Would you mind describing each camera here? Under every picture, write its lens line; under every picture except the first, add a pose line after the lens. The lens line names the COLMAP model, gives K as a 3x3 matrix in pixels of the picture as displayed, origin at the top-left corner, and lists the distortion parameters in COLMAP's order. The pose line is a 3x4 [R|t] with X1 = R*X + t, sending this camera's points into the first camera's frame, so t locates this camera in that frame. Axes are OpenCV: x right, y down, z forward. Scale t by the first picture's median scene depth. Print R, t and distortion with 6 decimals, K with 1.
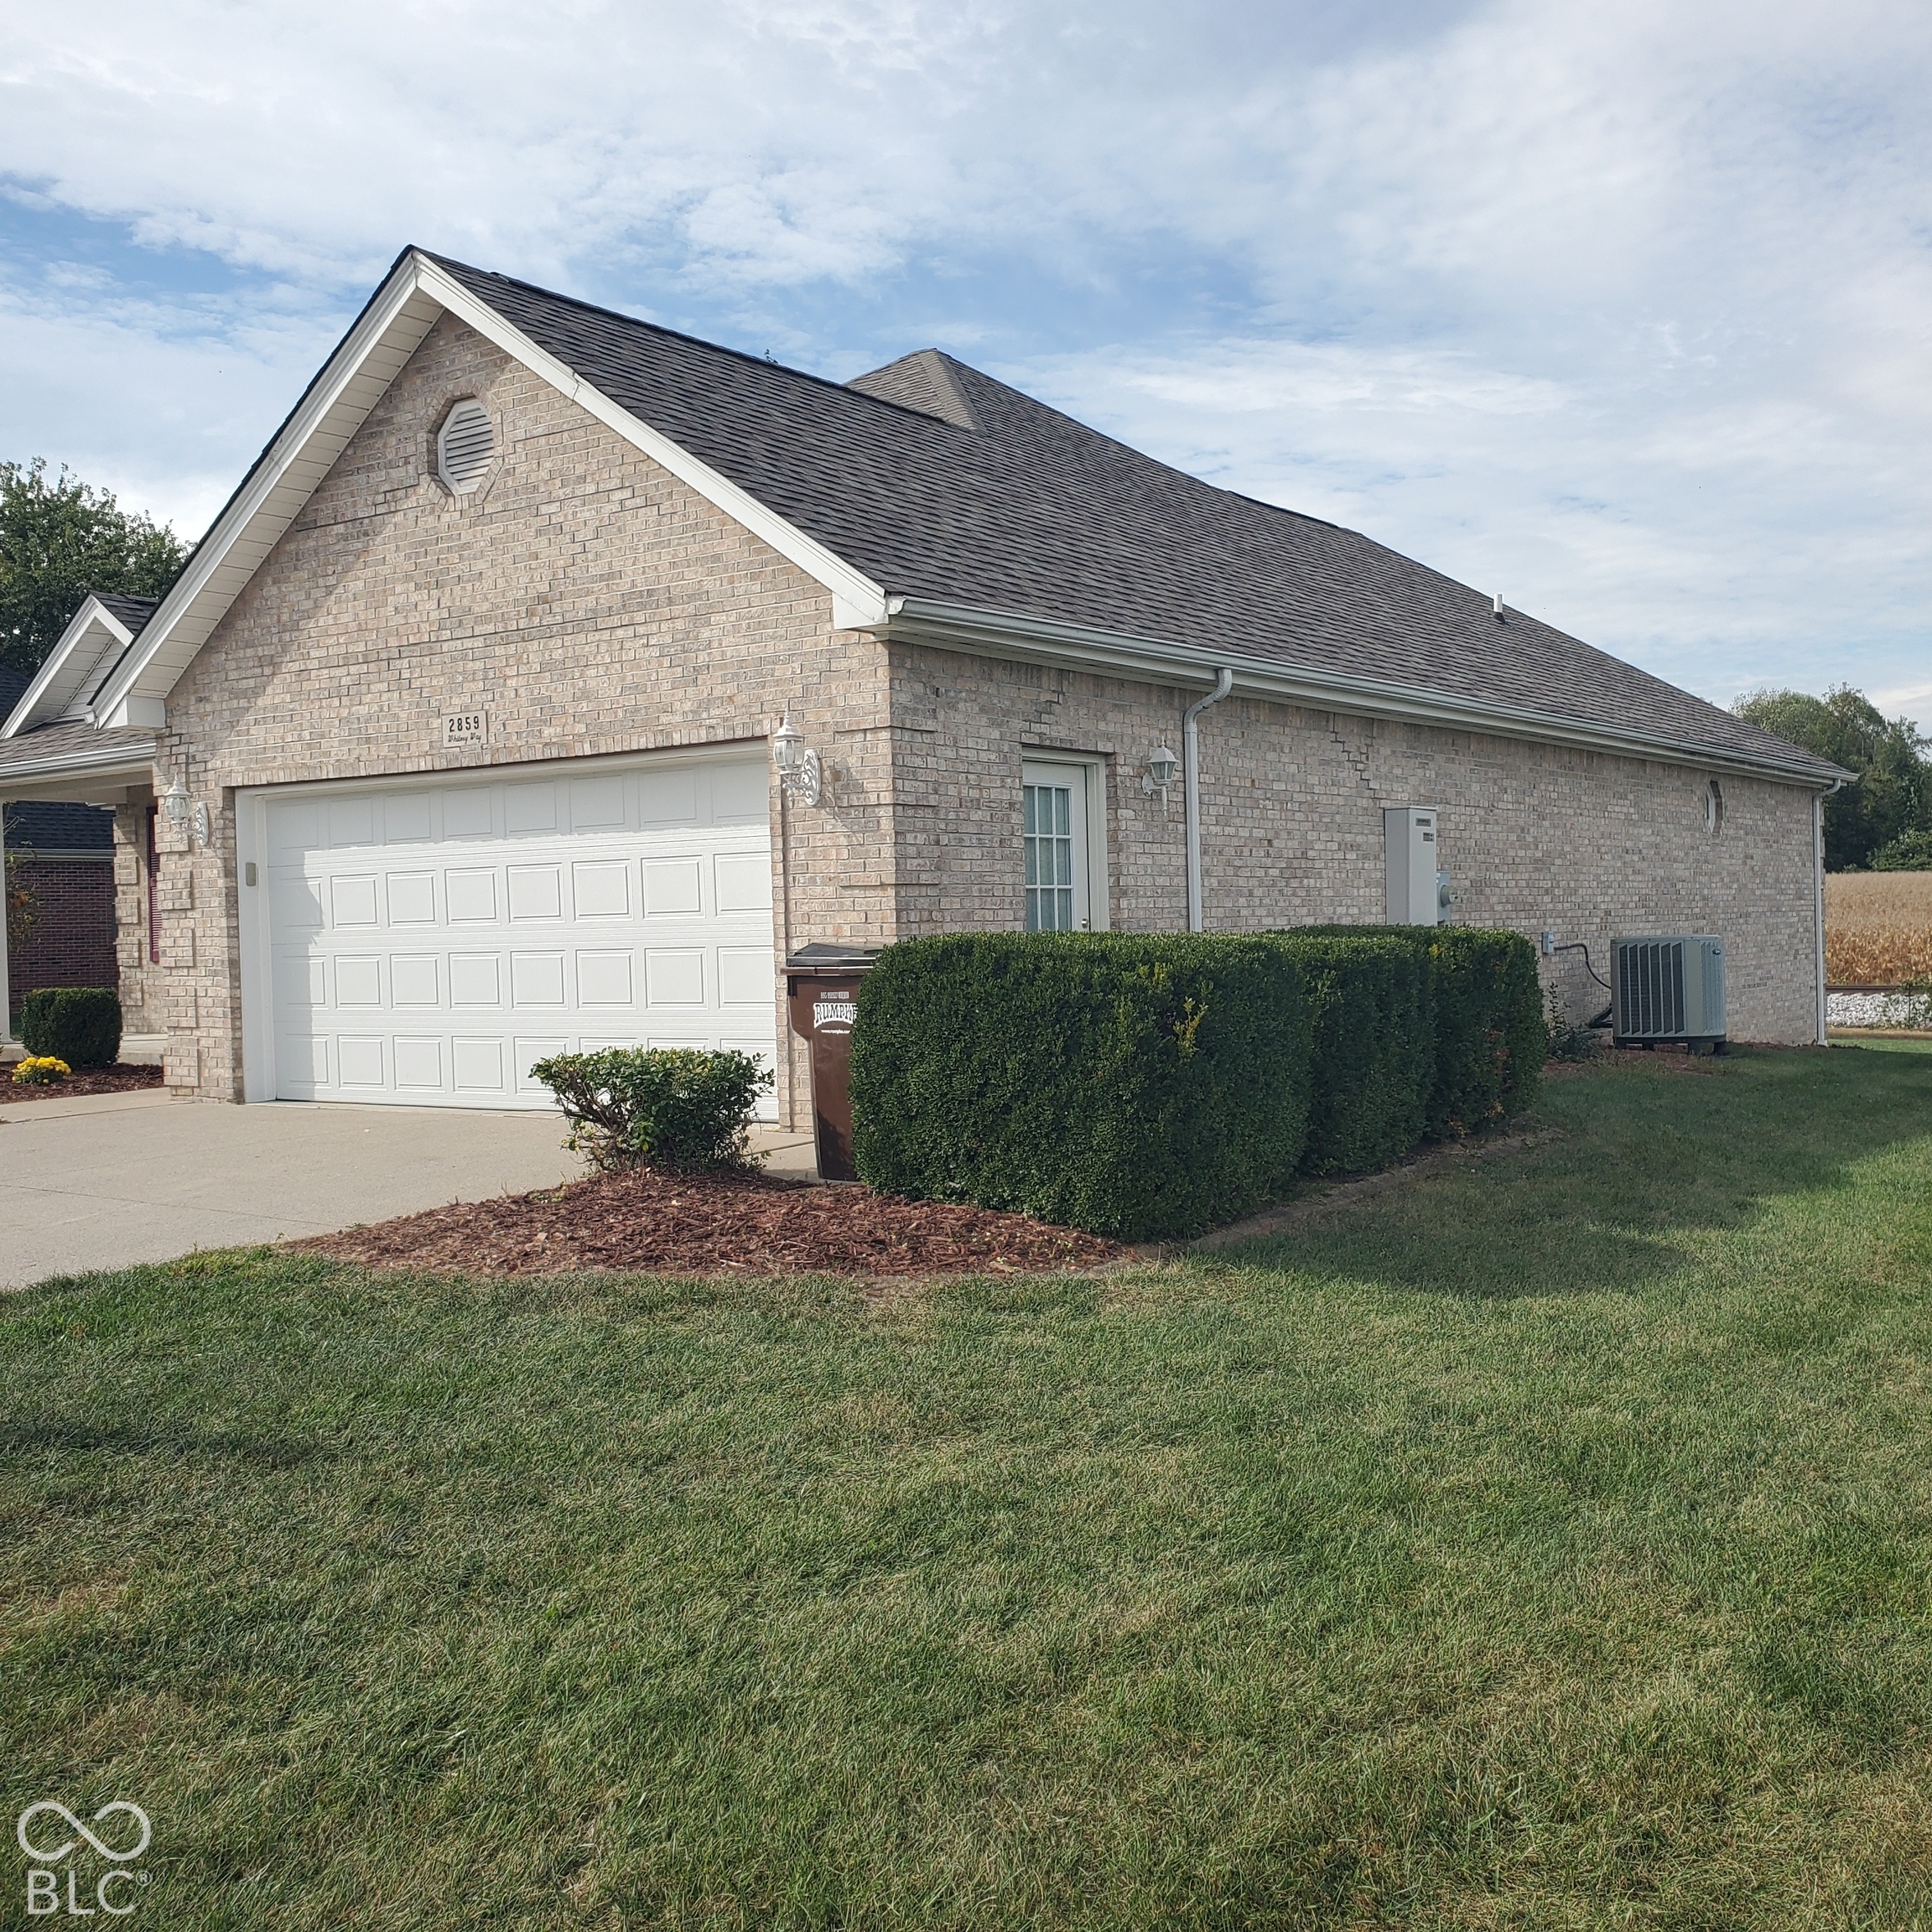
lens RADIAL K [[2037.9, 0, 947.9], [0, 2037.9, 998.7], [0, 0, 1]] dist [0.263820, -1.178190]
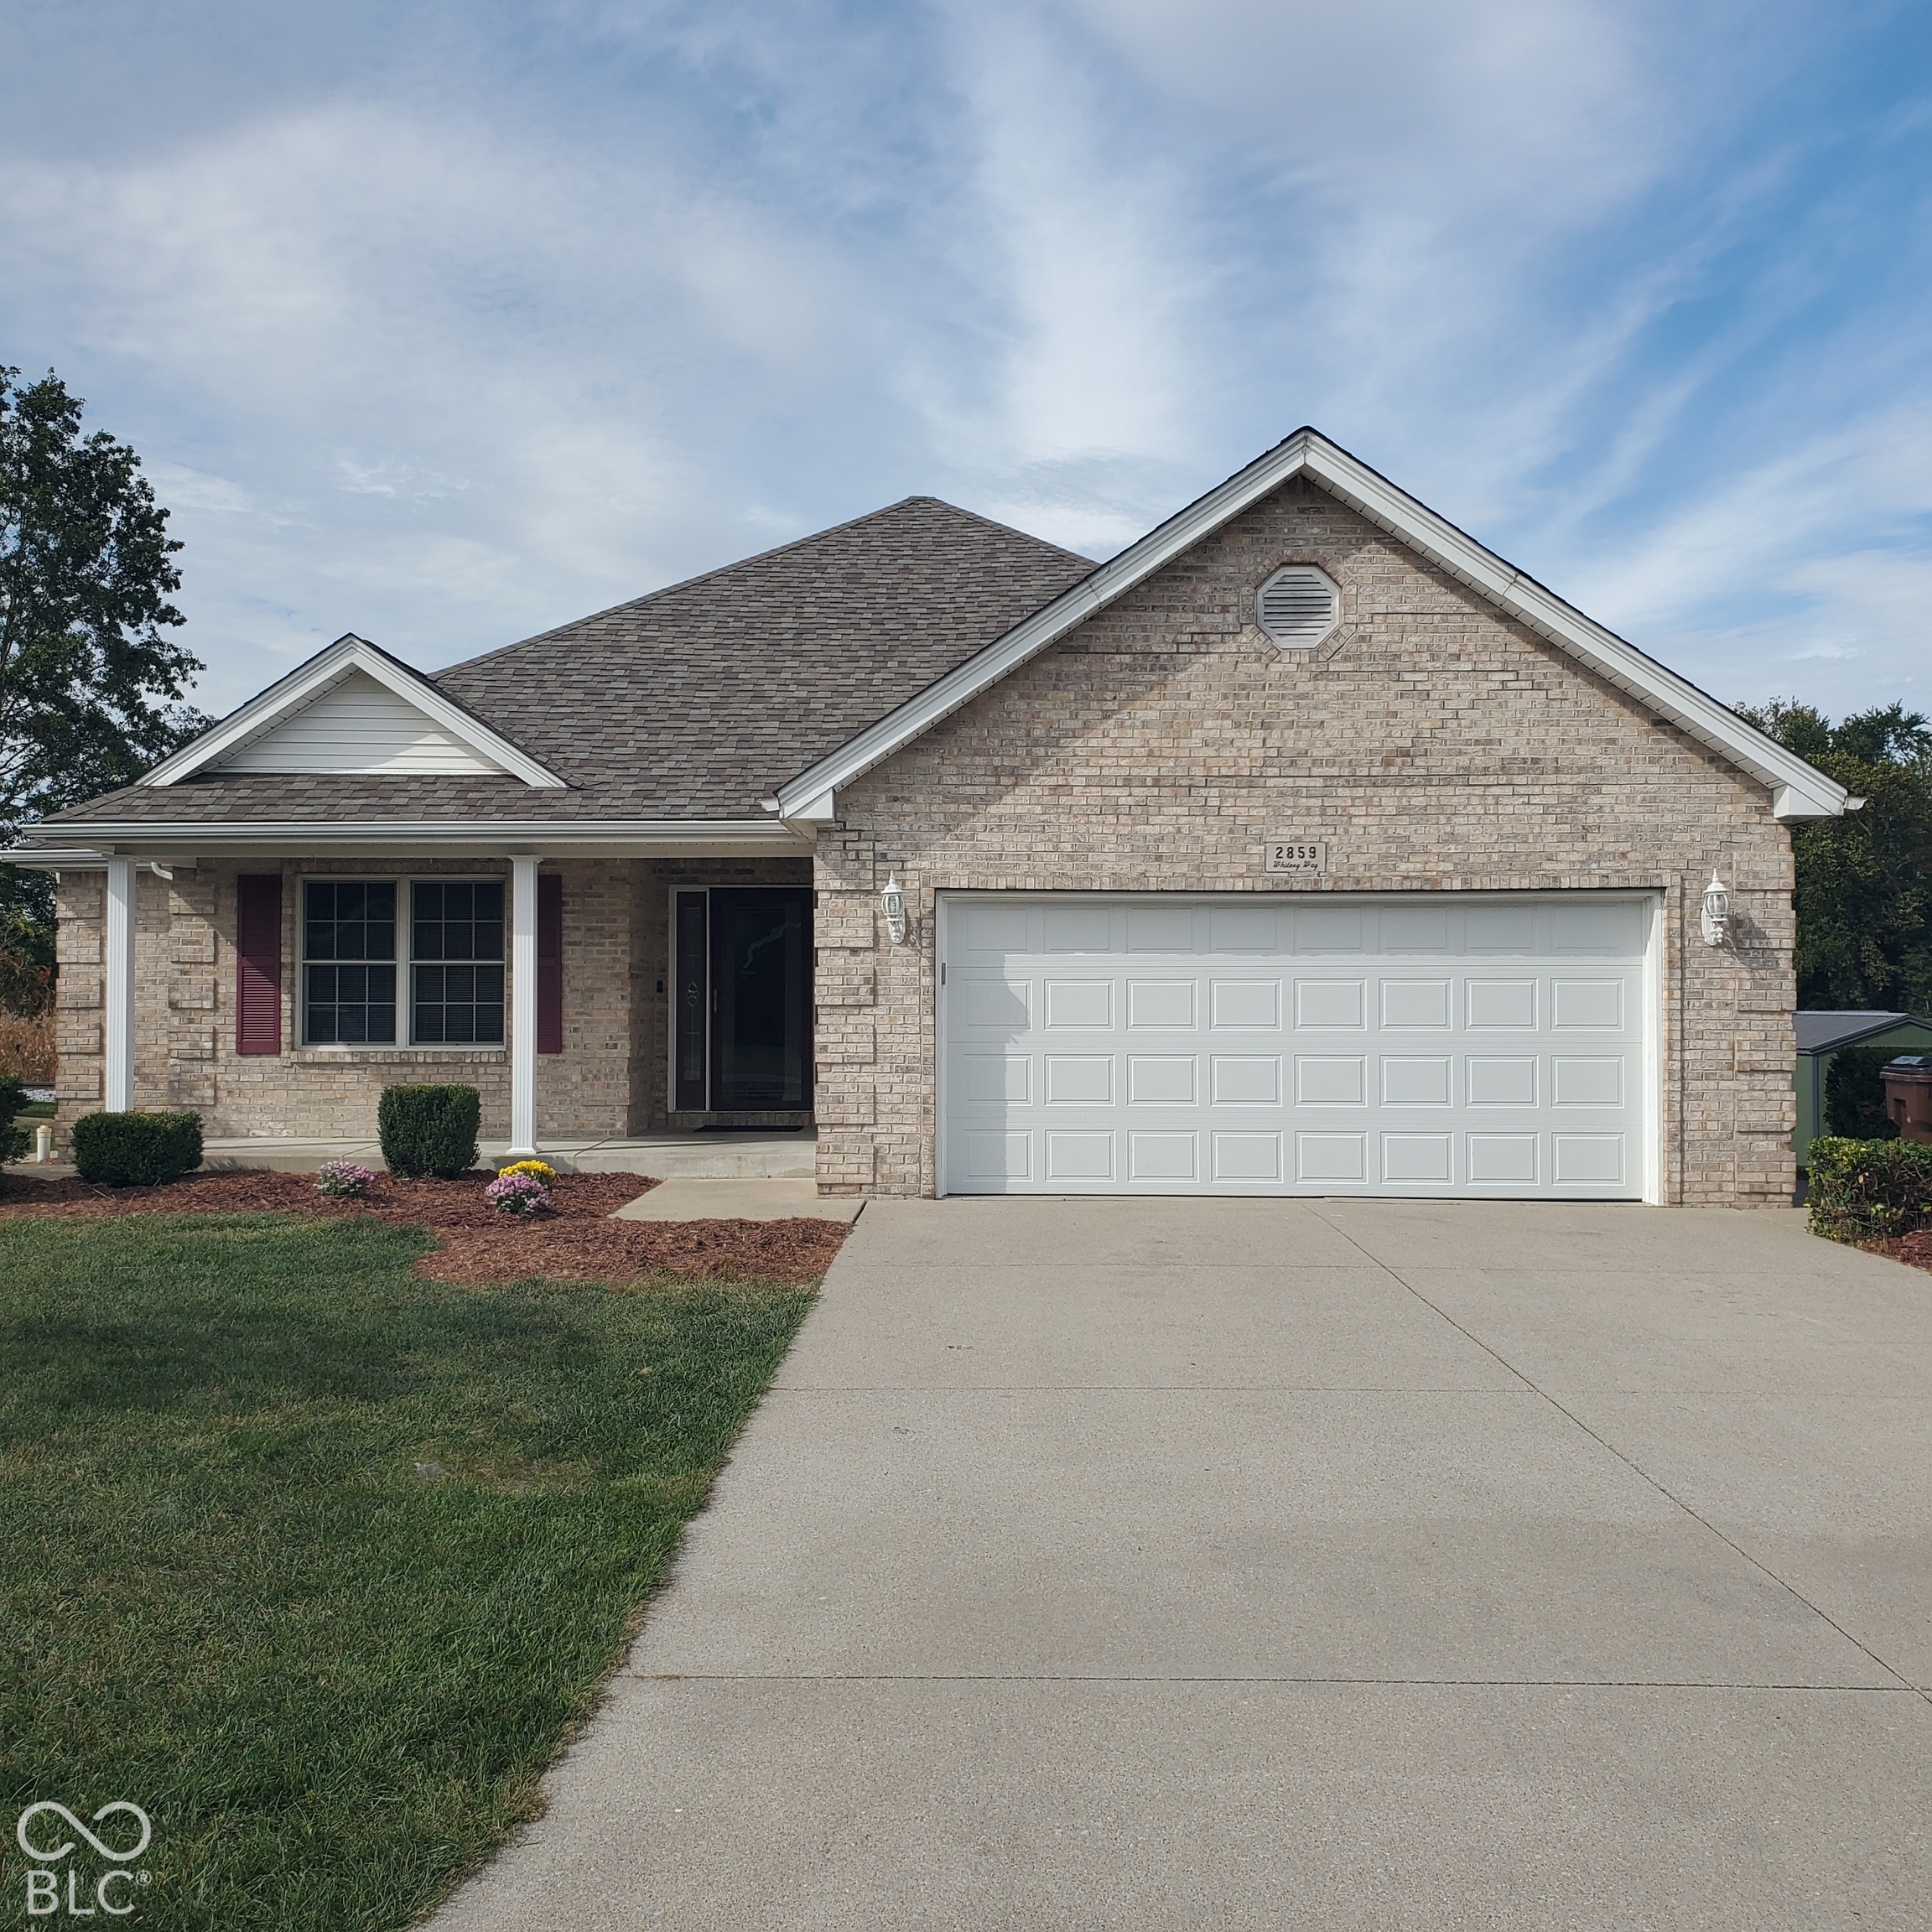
lens RADIAL K [[2037.9, 0, 947.9], [0, 2037.9, 998.7], [0, 0, 1]] dist [0.263820, -1.178190]
pose [[0.828553, 0.032617, 0.558959, -1.006729], [-0.003684, 0.998598, -0.052809, 0.005975], [-0.559898, 0.041696, 0.827512, 0.183880]]
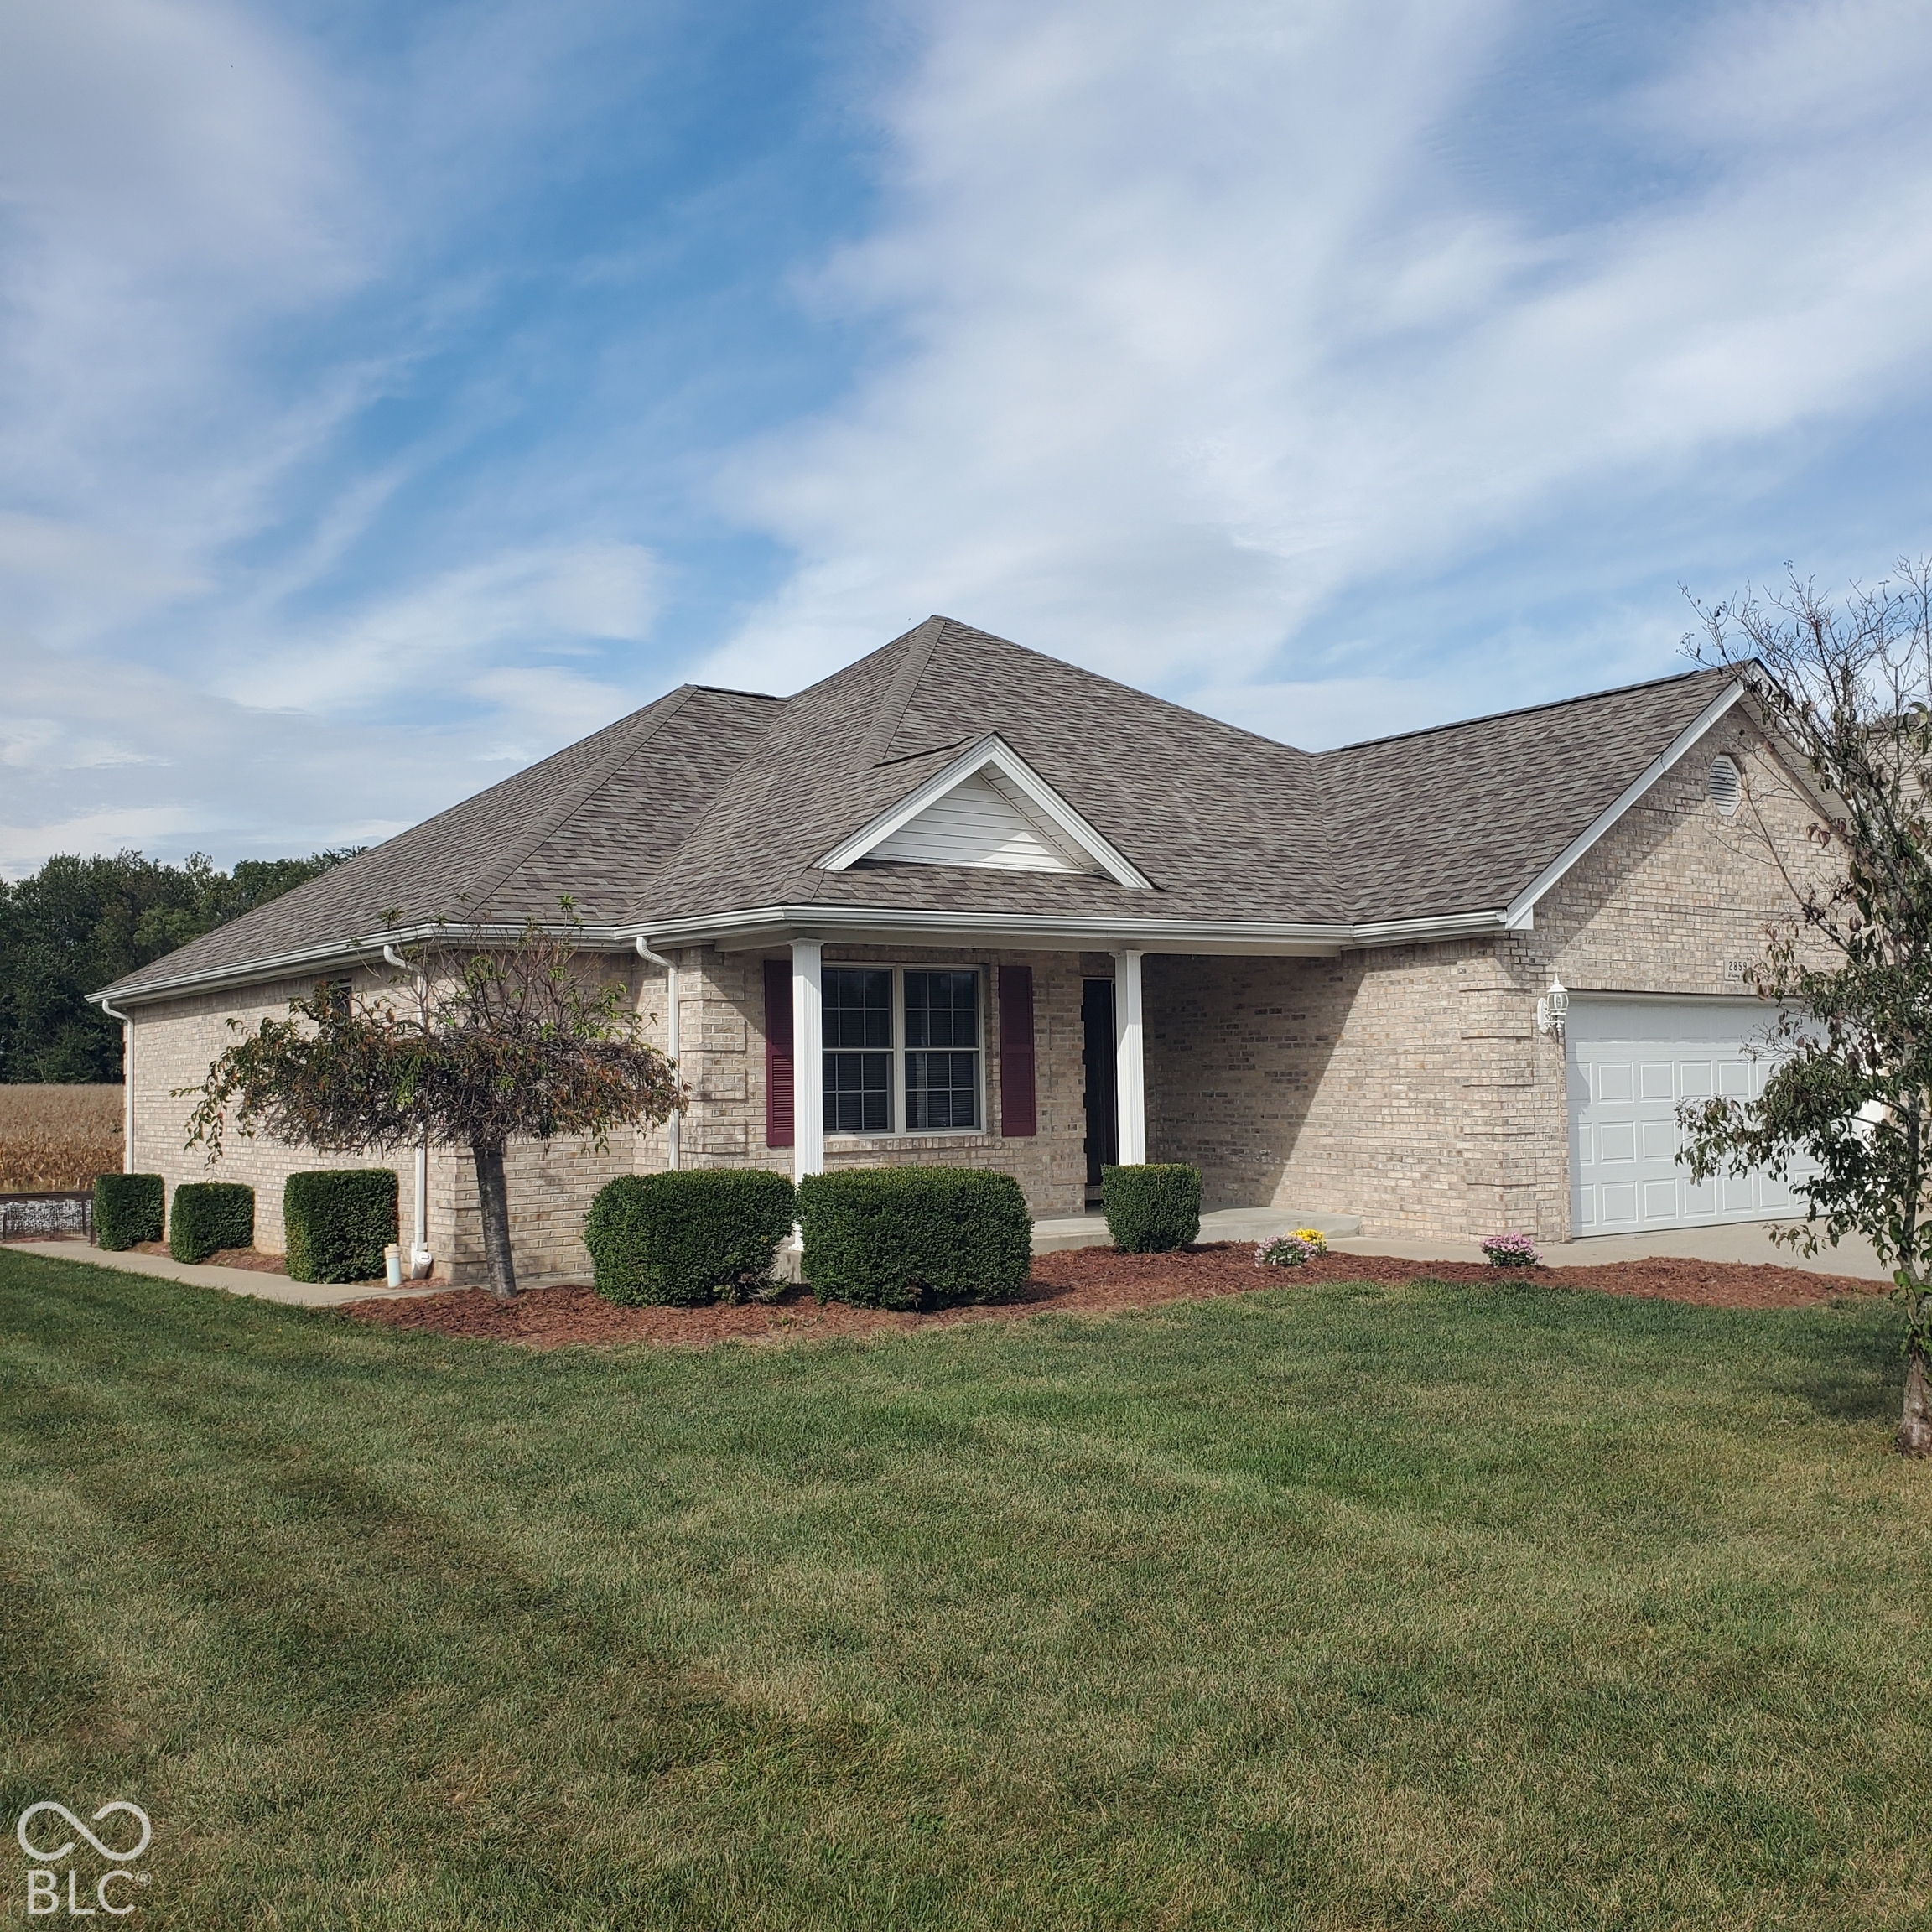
lens RADIAL K [[2037.9, 0, 947.9], [0, 2037.9, 998.7], [0, 0, 1]] dist [0.263820, -1.178190]
pose [[0.321256, 0.060780, 0.945040, -1.831645], [0.041622, 0.996068, -0.078210, -0.015425], [-0.946077, 0.064459, 0.317463, 1.061928]]
